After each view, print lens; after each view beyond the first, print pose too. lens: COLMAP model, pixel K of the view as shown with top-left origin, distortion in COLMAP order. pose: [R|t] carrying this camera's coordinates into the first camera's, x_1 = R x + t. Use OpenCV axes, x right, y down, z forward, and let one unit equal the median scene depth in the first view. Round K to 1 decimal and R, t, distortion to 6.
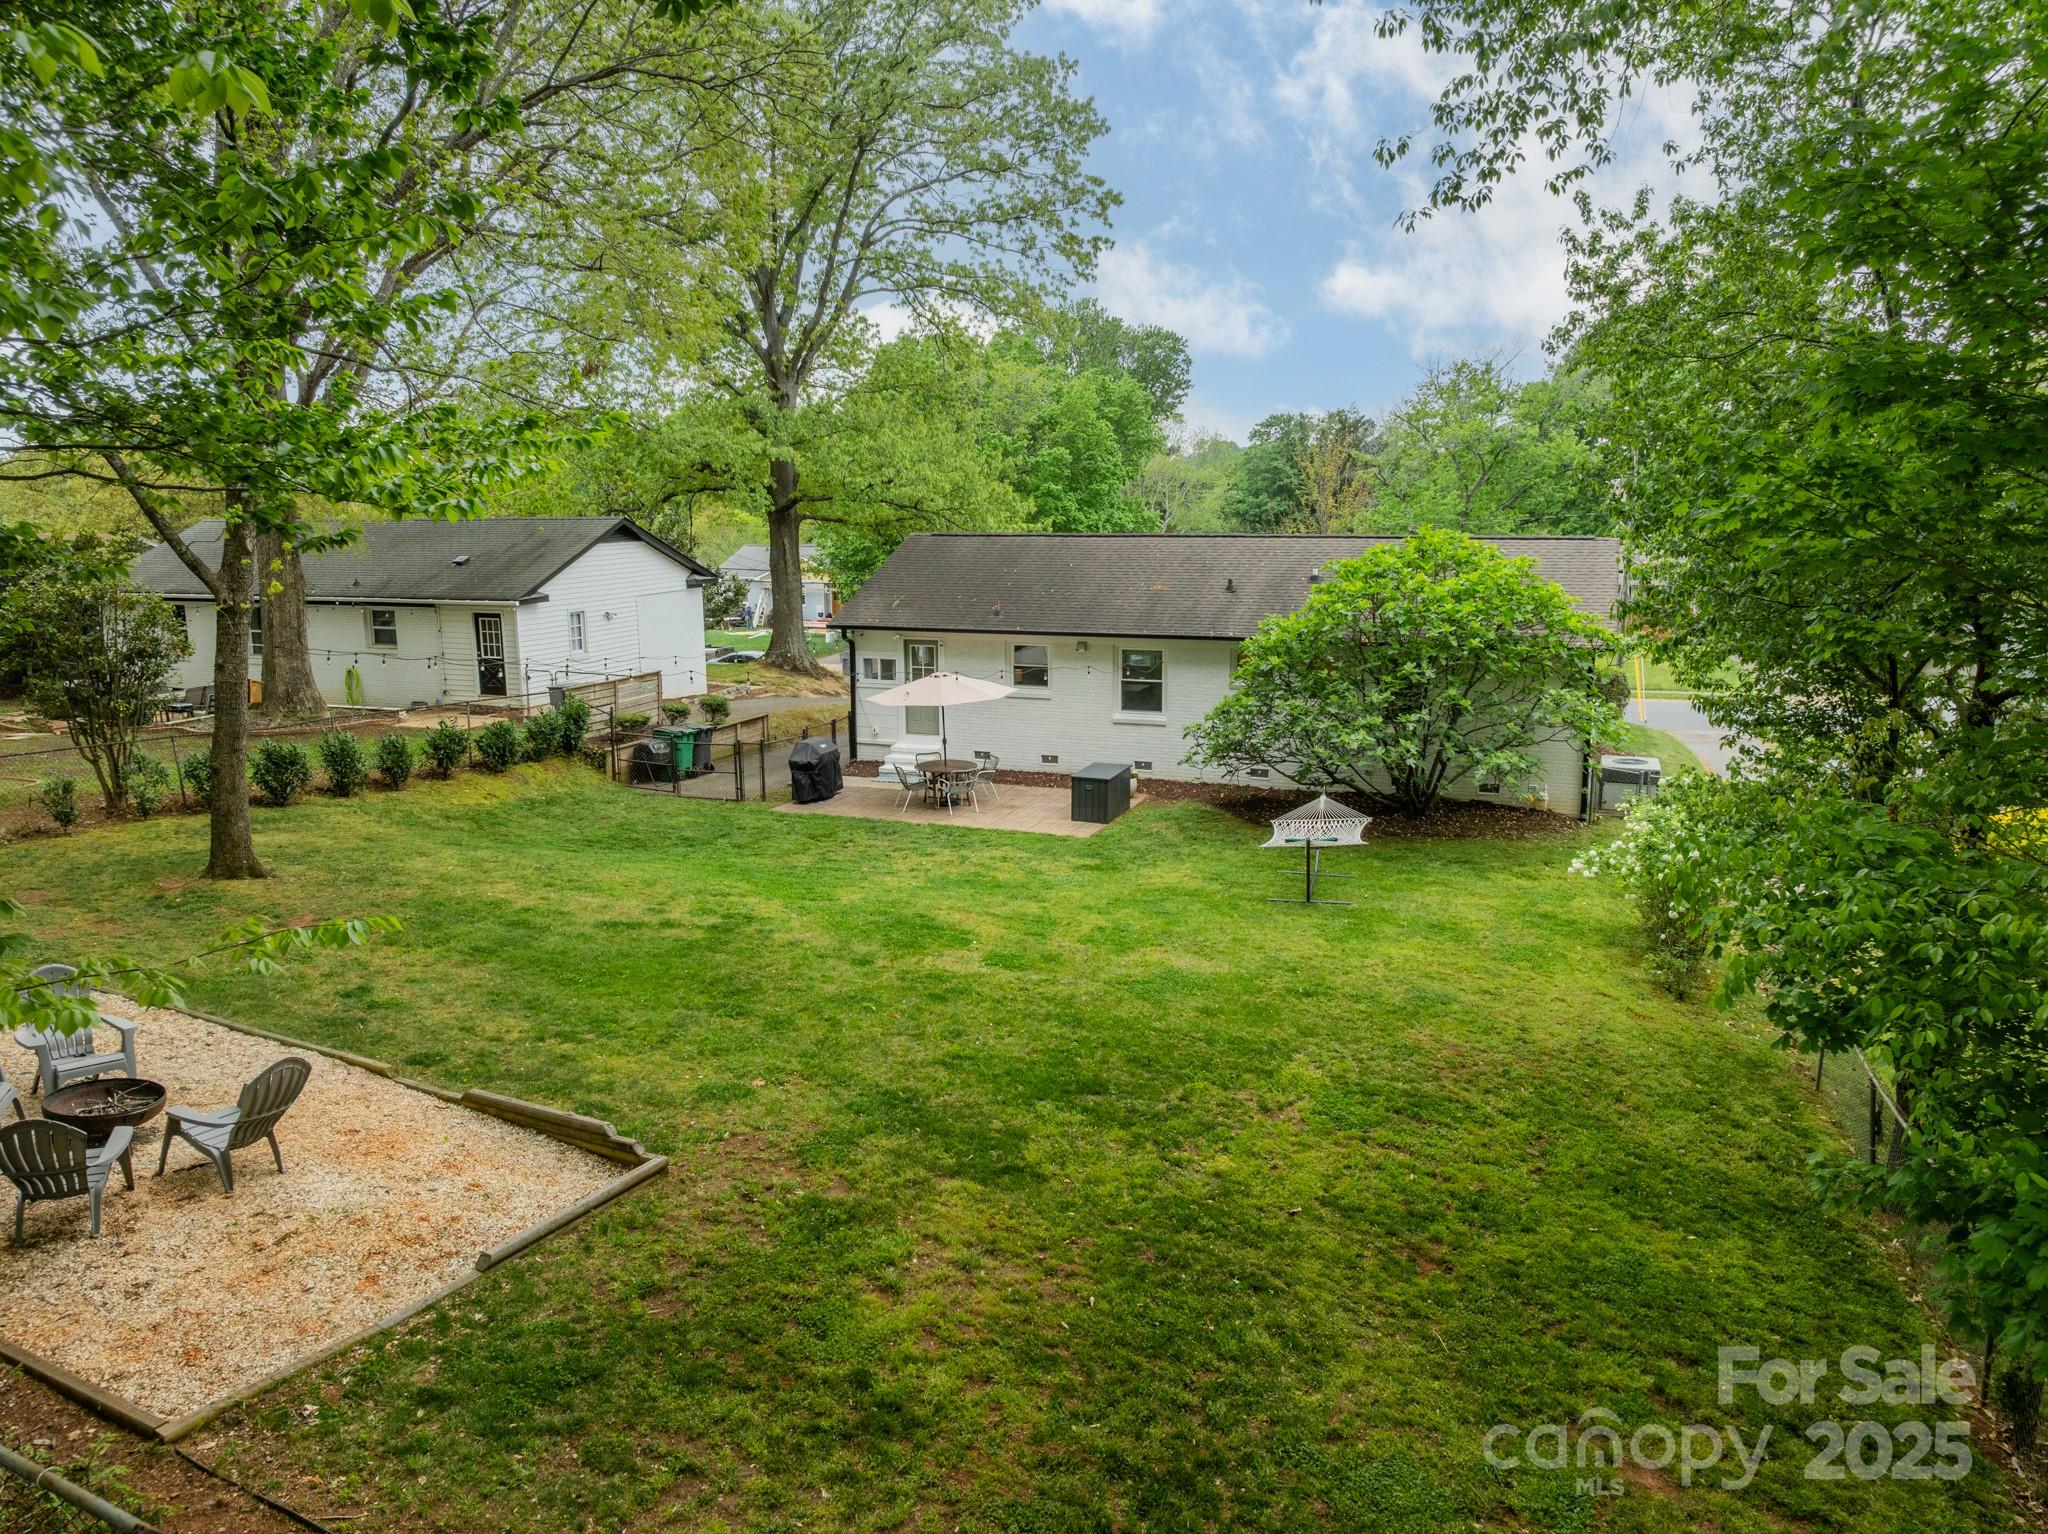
lens RADIAL K [[1412.8, 0, 1025.6], [0, 1412.8, 760.6], [0, 0, 1]] dist [-0.020940, 0.002392]
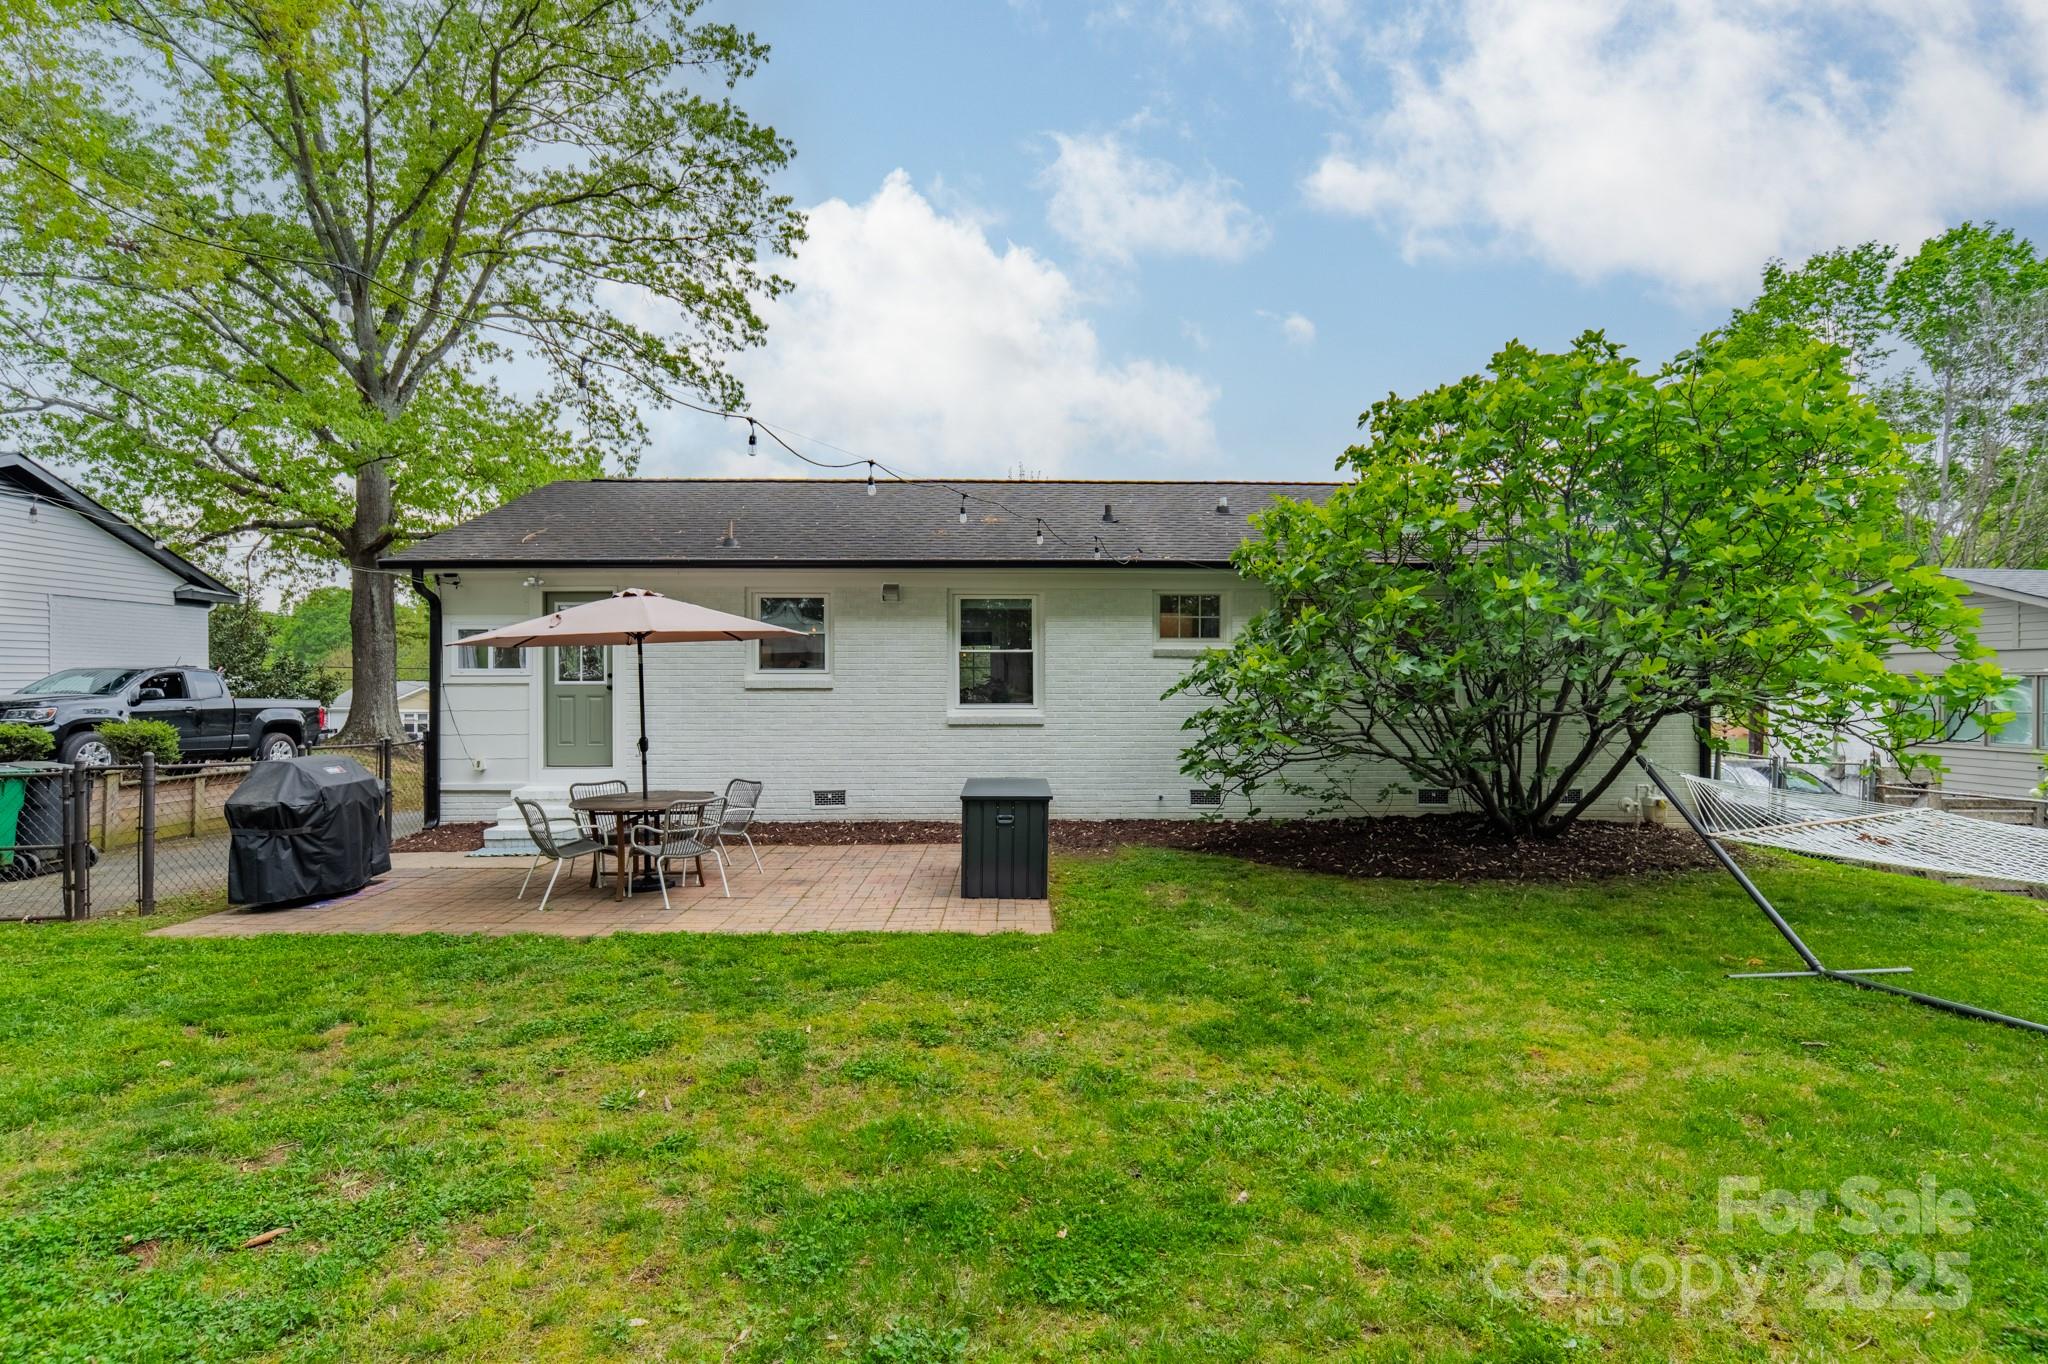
lens RADIAL K [[957.5, 0, 1030.1], [0, 957.5, 695.0], [0, 0, 1]] dist [-0.023730, 0.005633]
pose [[0.922557, 0.001625, 0.385858, -0.057115], [0.067687, 0.983804, -0.165978, 0.027682], [-0.379878, 0.179242, 0.907505, 0.631092]]
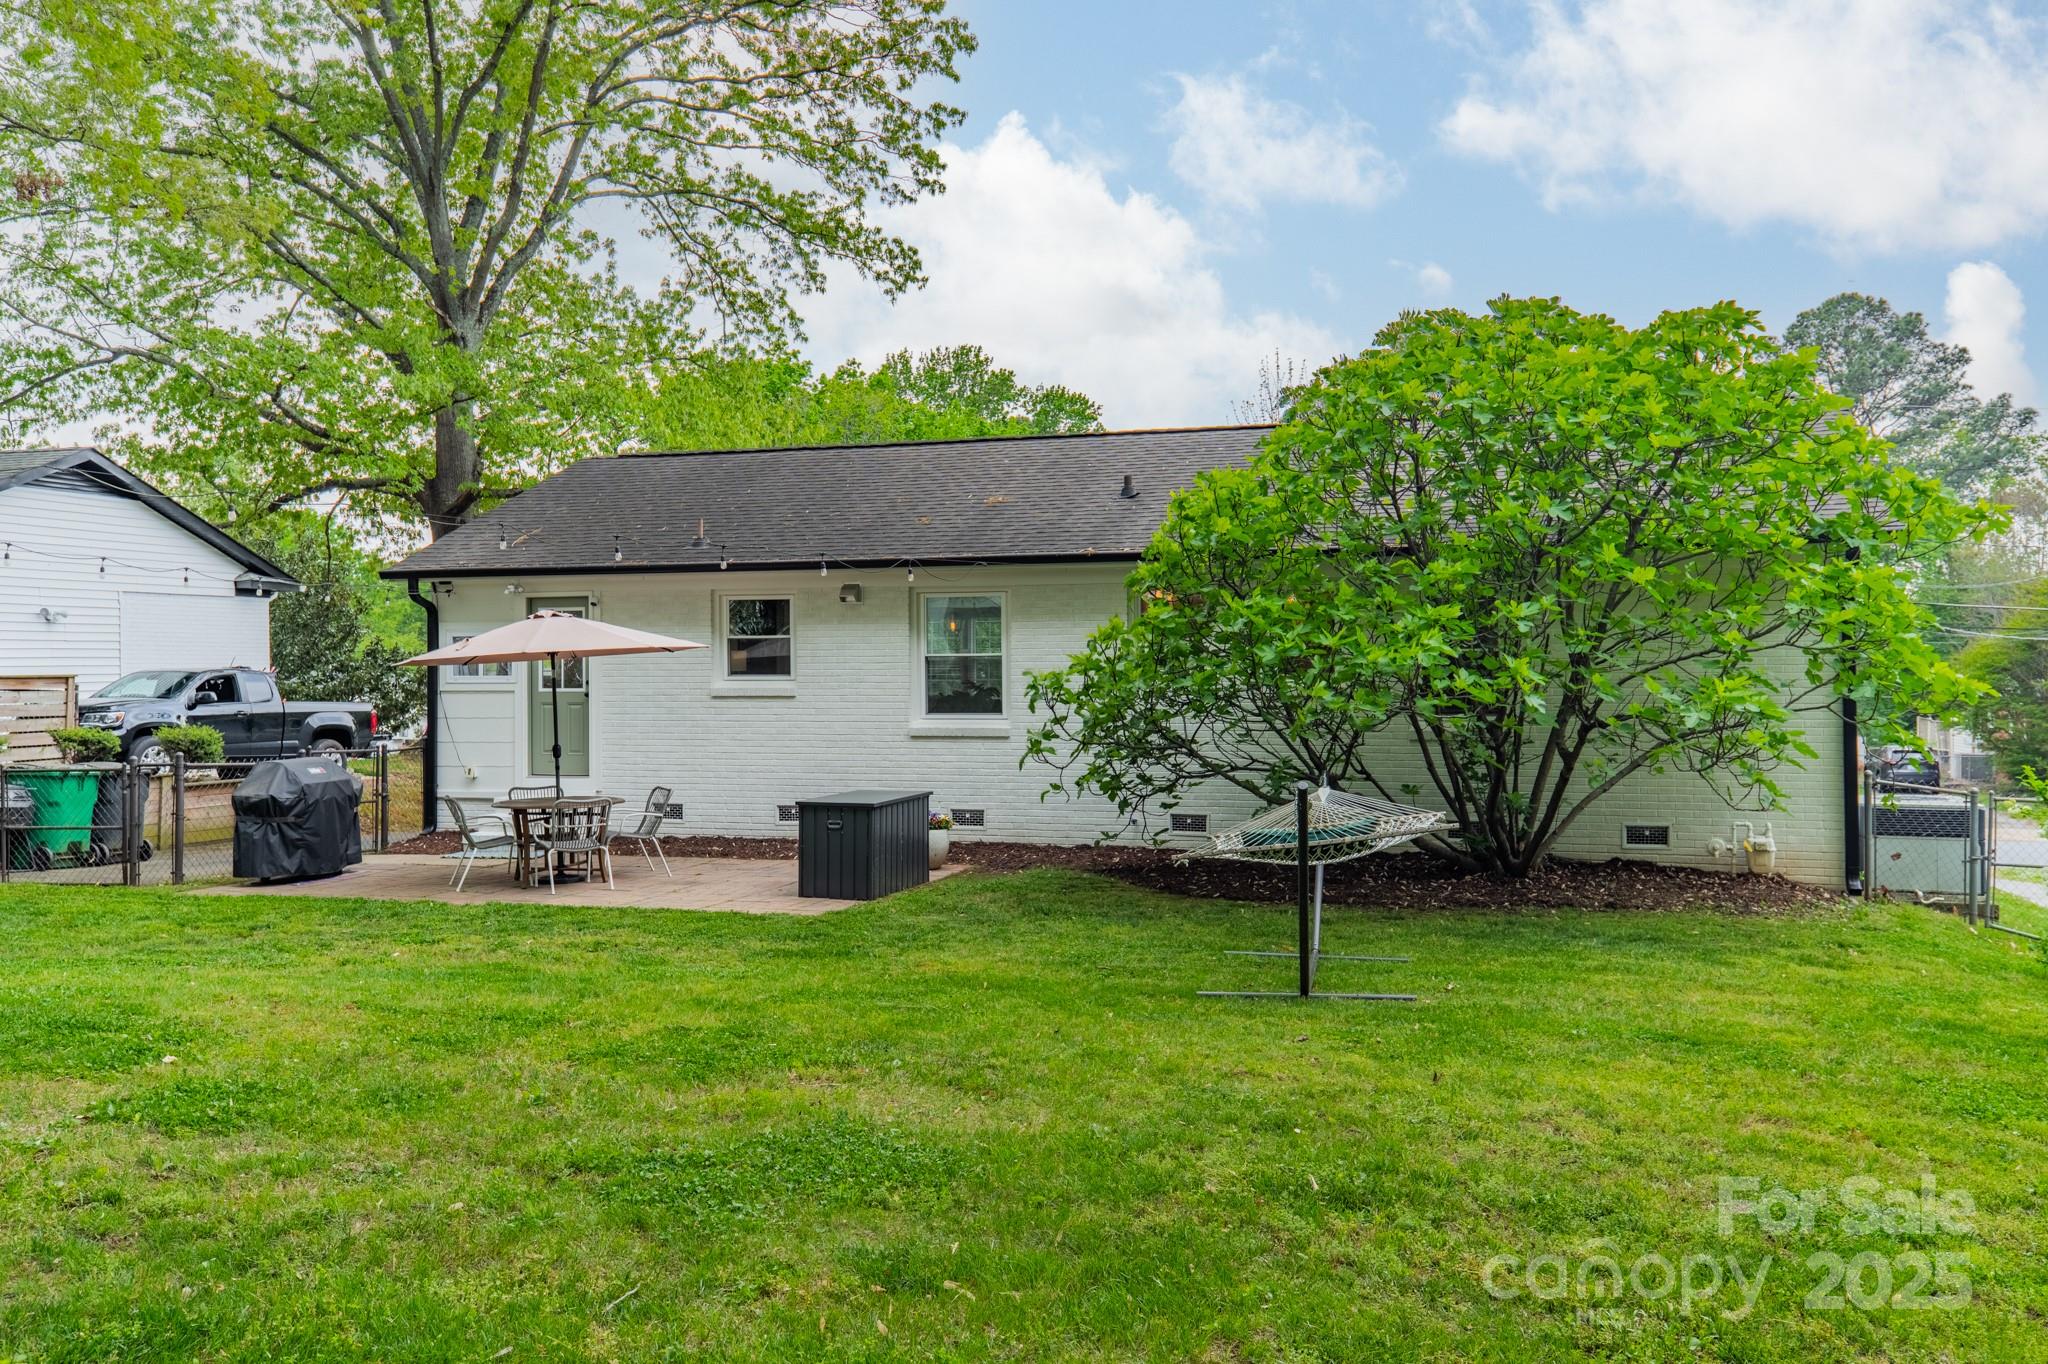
lens RADIAL K [[1728.5, 0, 1024.9], [0, 1728.5, 690.3], [0, 0, 1]] dist [0.086464, -0.024059]
pose [[0.998280, 0.001333, 0.058613, 0.066402], [0.008961, 0.984527, -0.175002, 0.068761], [-0.057940, 0.175226, 0.982822, 0.361838]]
